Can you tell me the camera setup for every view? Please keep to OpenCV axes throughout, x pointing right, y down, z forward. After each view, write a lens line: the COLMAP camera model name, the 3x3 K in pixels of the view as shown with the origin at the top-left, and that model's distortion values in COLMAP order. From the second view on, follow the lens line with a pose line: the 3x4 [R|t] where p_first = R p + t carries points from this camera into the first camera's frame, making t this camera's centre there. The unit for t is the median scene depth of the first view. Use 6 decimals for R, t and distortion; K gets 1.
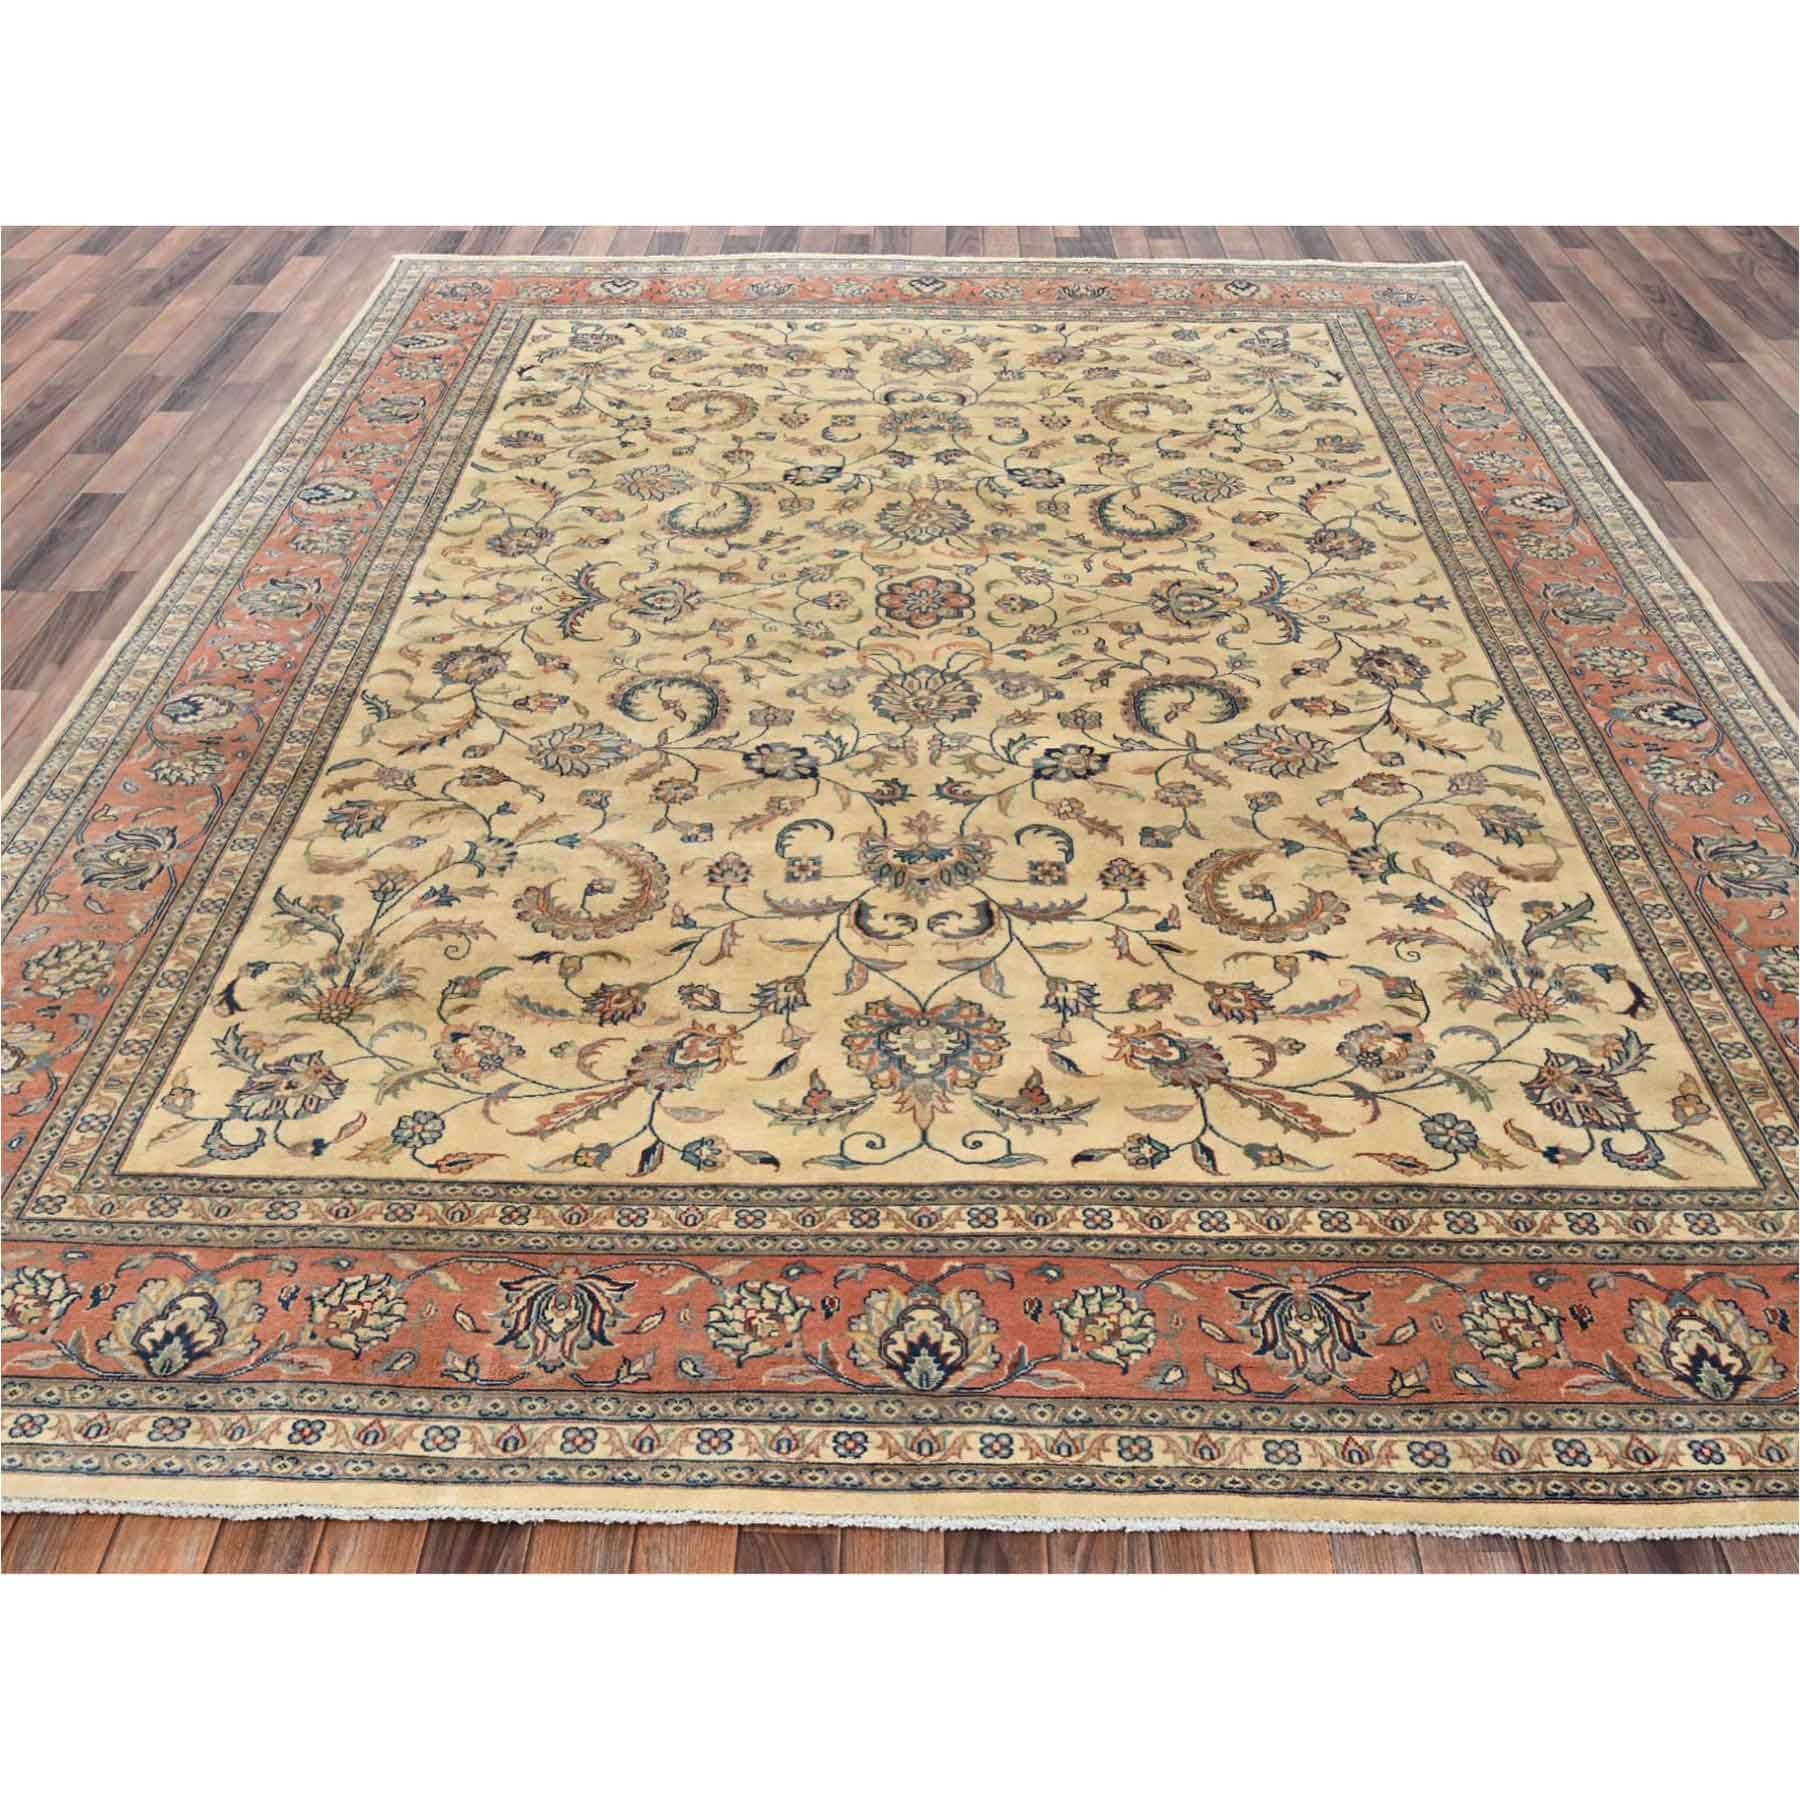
lens RADIAL K [[1661.0, 0, 907.1], [0, 1661.0, 895.8], [0, 0, 1]] dist [0.006308, -0.007666]
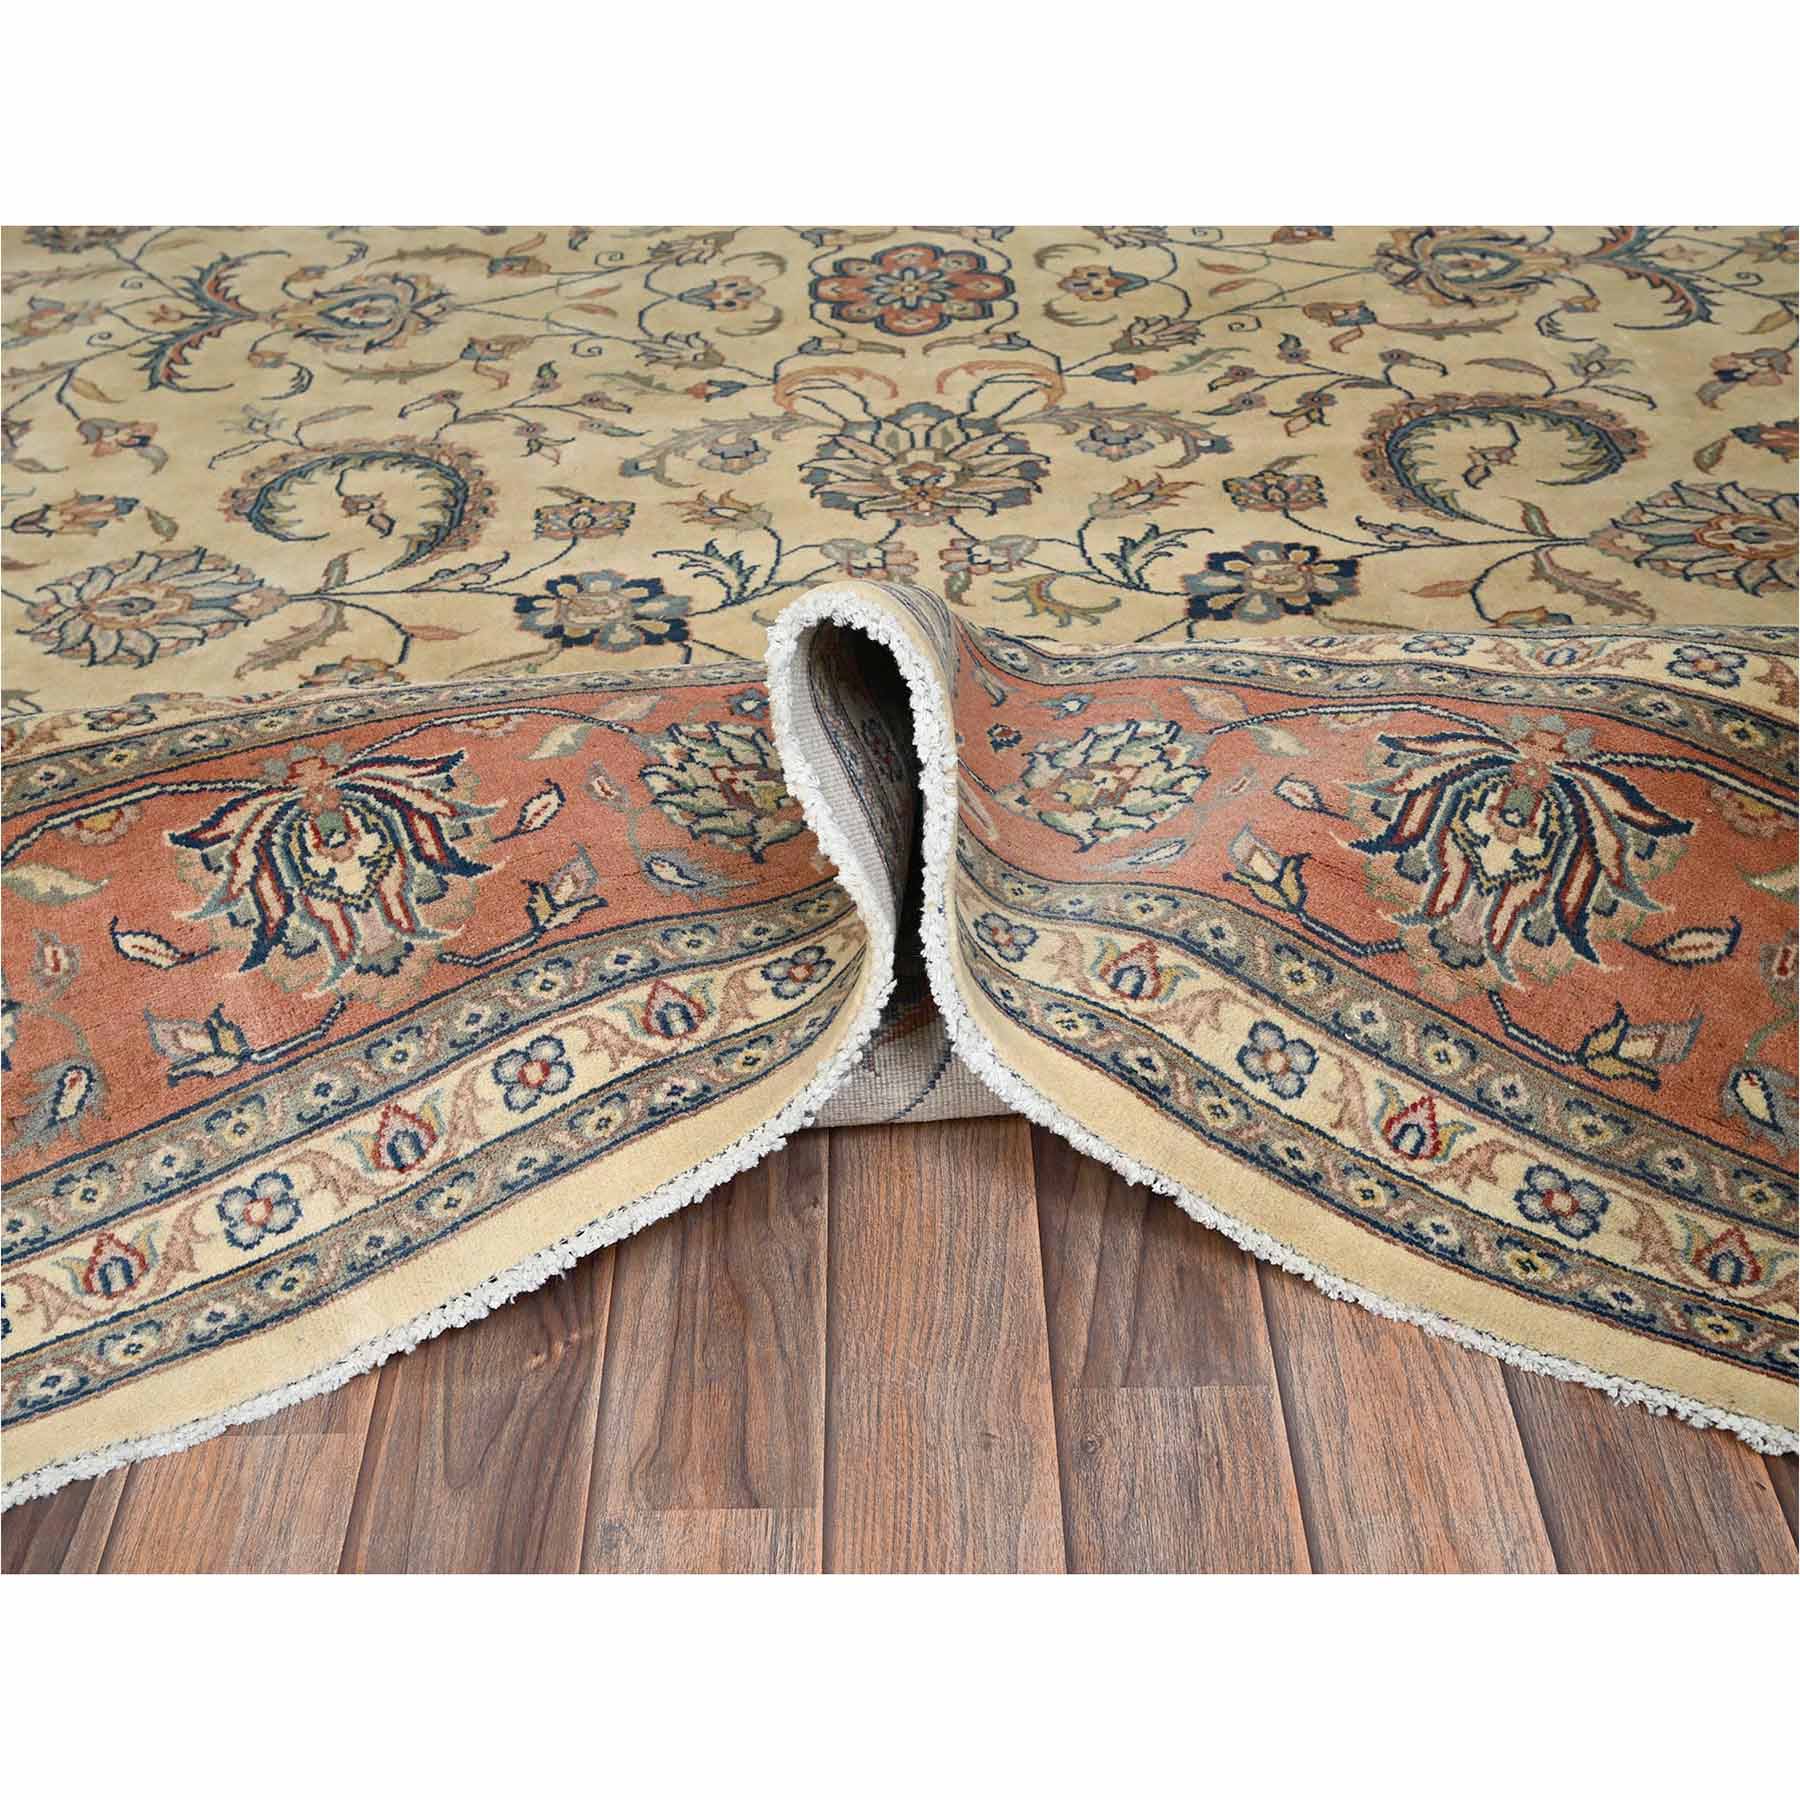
lens RADIAL K [[2050.8, 0, 894.9], [0, 2050.8, 897.4], [0, 0, 1]] dist [-0.002886, 0.000000]
pose [[0.998829, -0.048347, 0.001661, -0.003895], [0.048330, 0.998792, 0.008908, -0.006604], [-0.002089, -0.008818, 0.999959, 0.428006]]
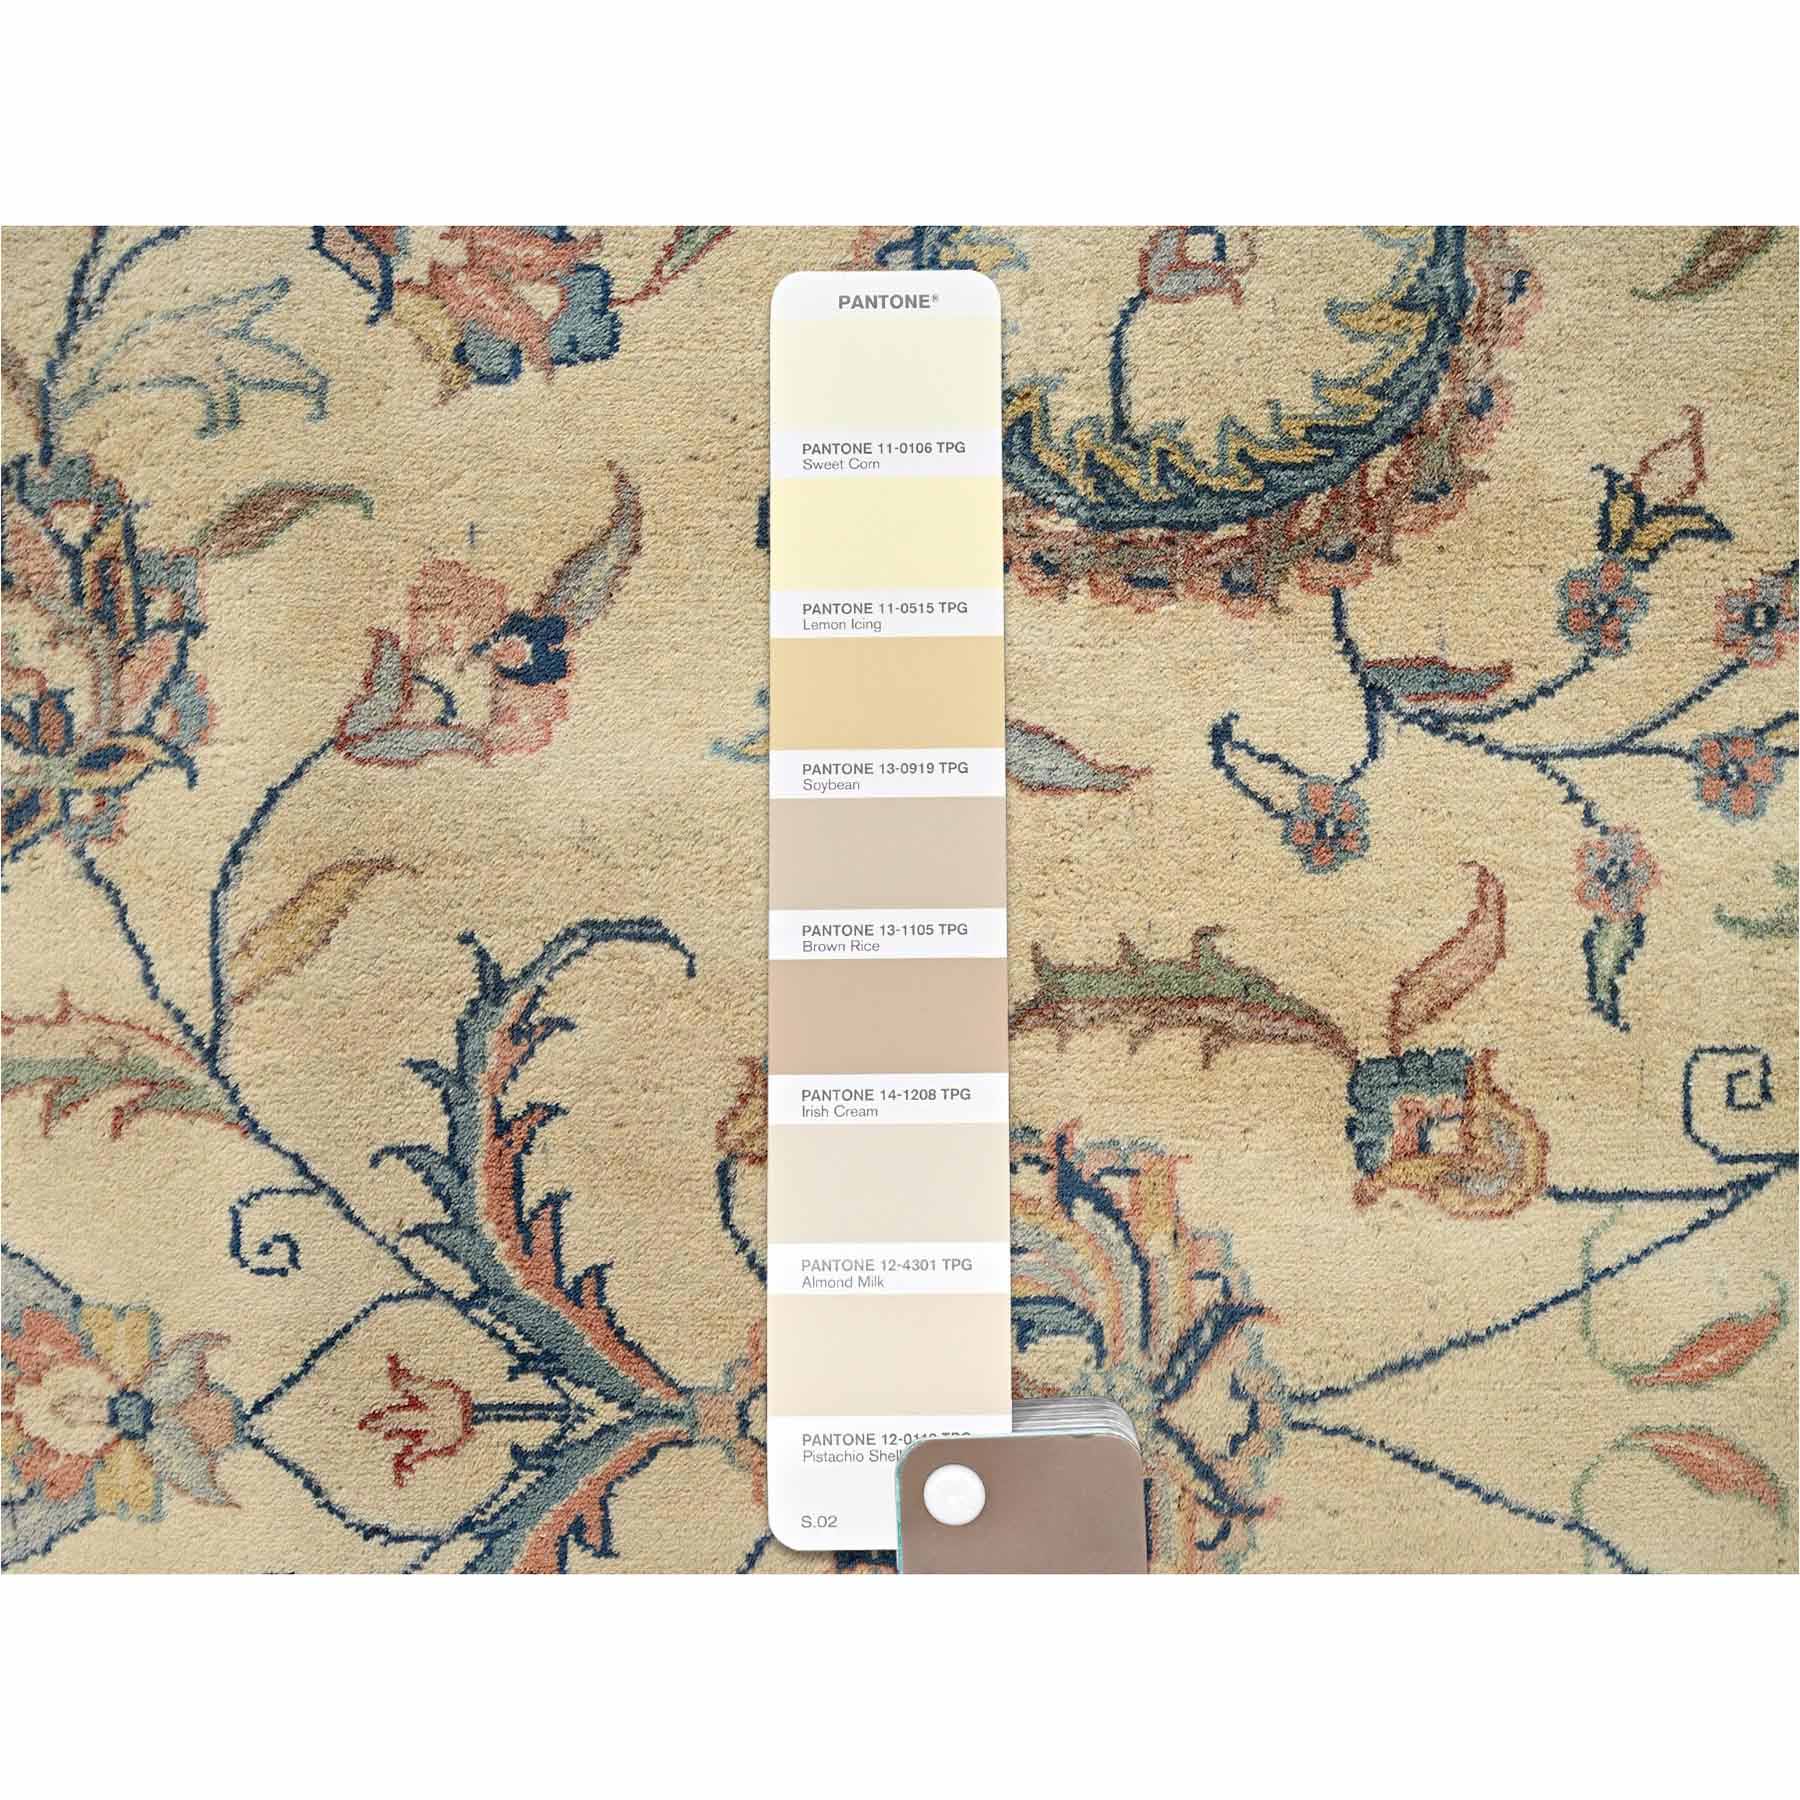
lens RADIAL K [[2050.8, 0, 897.5], [0, 2050.8, 904.0], [0, 0, 1]] dist [-0.002886, 0.000000]
pose [[0.999589, -0.022962, -0.017165, -0.164184], [0.027715, 0.620839, 0.783448, -0.386247], [-0.007333, -0.783601, 0.621221, 0.970292]]
